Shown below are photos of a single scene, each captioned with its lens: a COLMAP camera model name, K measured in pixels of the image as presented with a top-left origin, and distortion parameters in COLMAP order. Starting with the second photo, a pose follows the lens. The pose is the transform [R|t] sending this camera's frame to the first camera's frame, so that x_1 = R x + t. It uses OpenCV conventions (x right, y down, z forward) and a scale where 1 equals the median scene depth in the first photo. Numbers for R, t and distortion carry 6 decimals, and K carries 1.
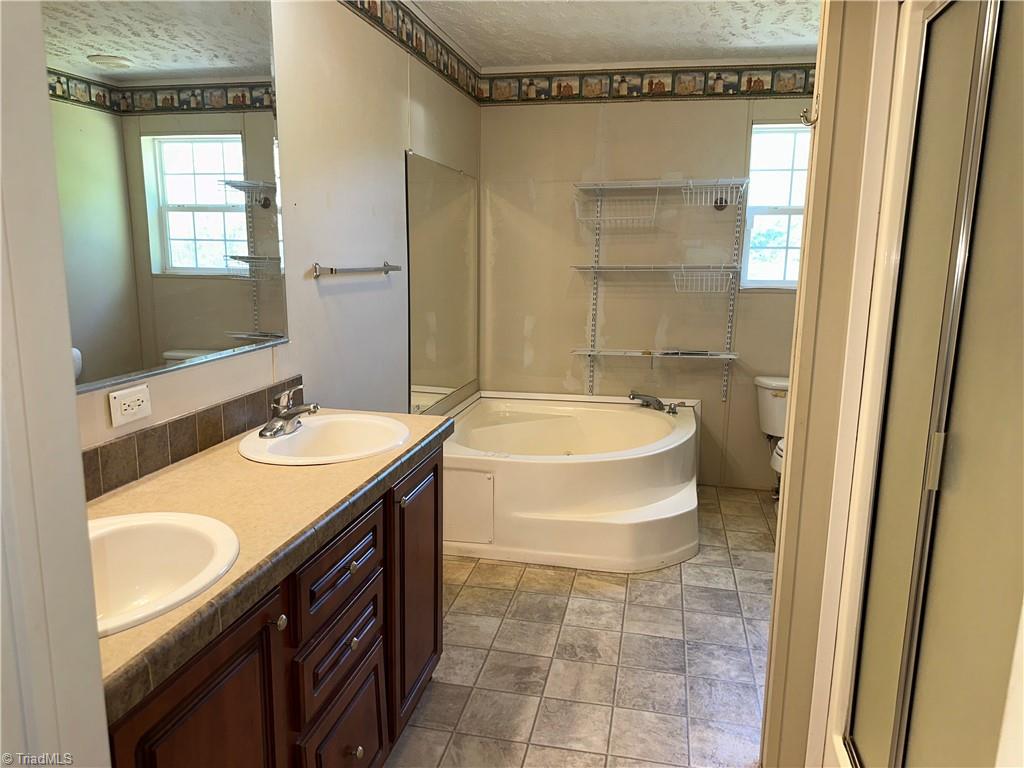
lens RADIAL K [[721.5, 0, 507.9], [0, 721.5, 381.3], [0, 0, 1]] dist [0.044848, -0.060211]
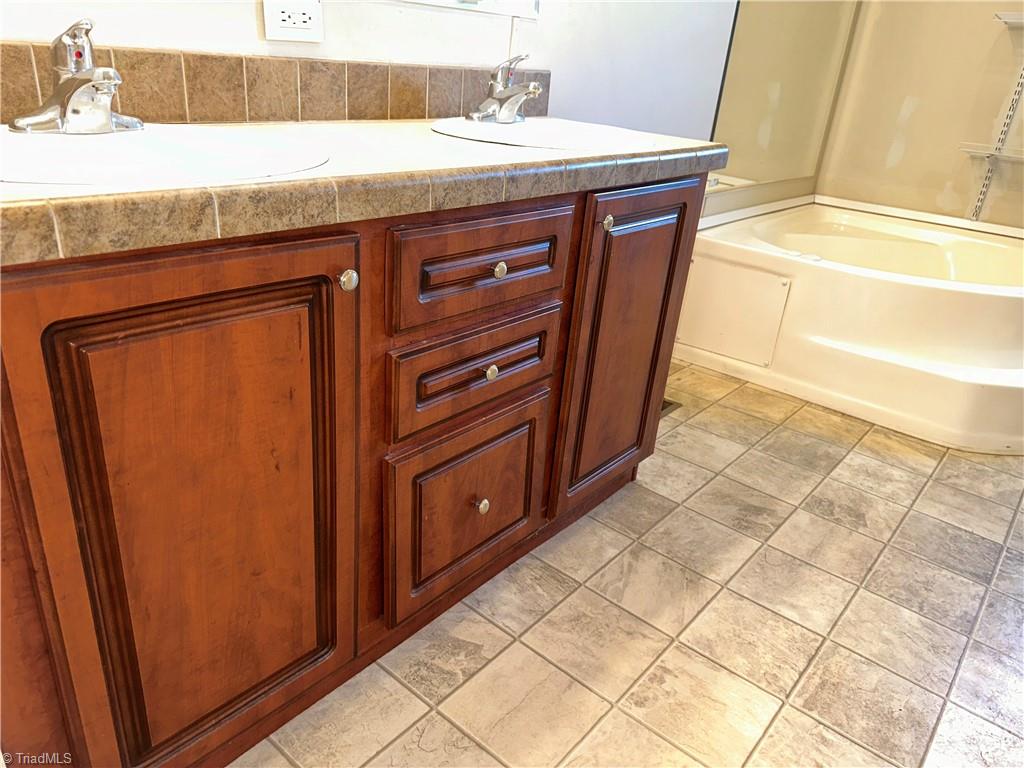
lens RADIAL K [[721.5, 0, 503.7], [0, 721.5, 394.3], [0, 0, 1]] dist [0.044848, -0.060211]
pose [[0.879060, 0.253366, -0.403807, 0.054244], [-0.152556, 0.952035, 0.265247, 0.088401], [0.451643, -0.171565, 0.875548, 0.165800]]
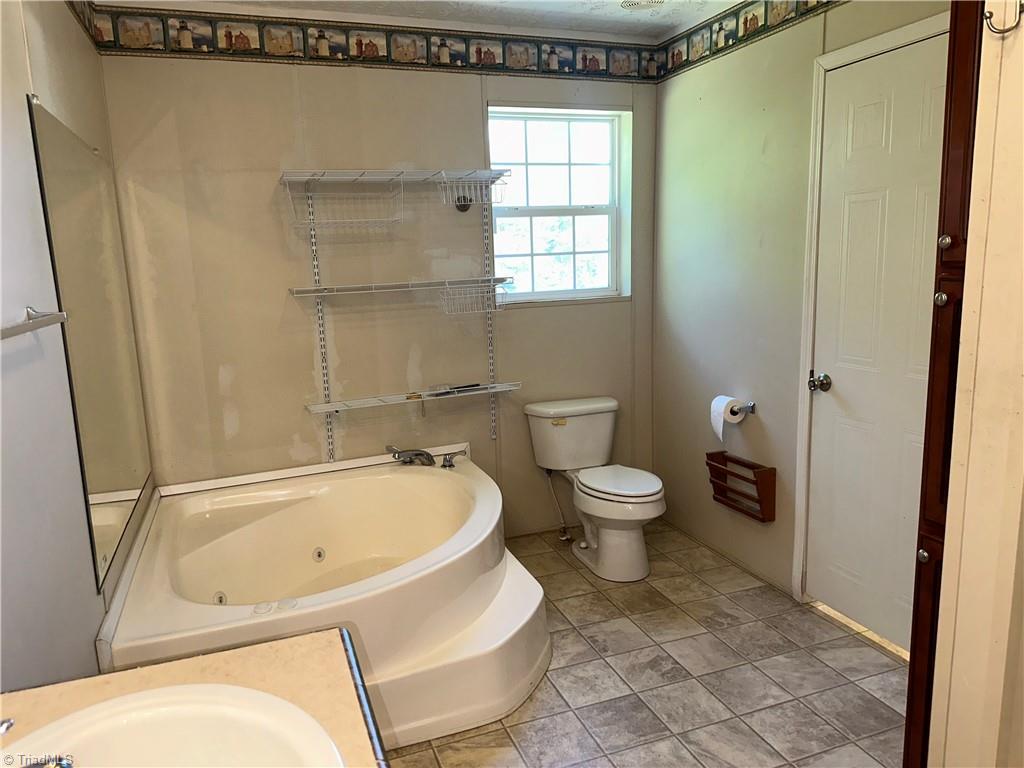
lens RADIAL K [[721.5, 0, 503.3], [0, 721.5, 382.5], [0, 0, 1]] dist [0.044848, -0.060211]
pose [[0.843530, -0.137160, 0.519273, -0.150682], [0.145723, 0.989022, 0.024519, -0.073475], [-0.516935, 0.054987, 0.854257, 0.375897]]
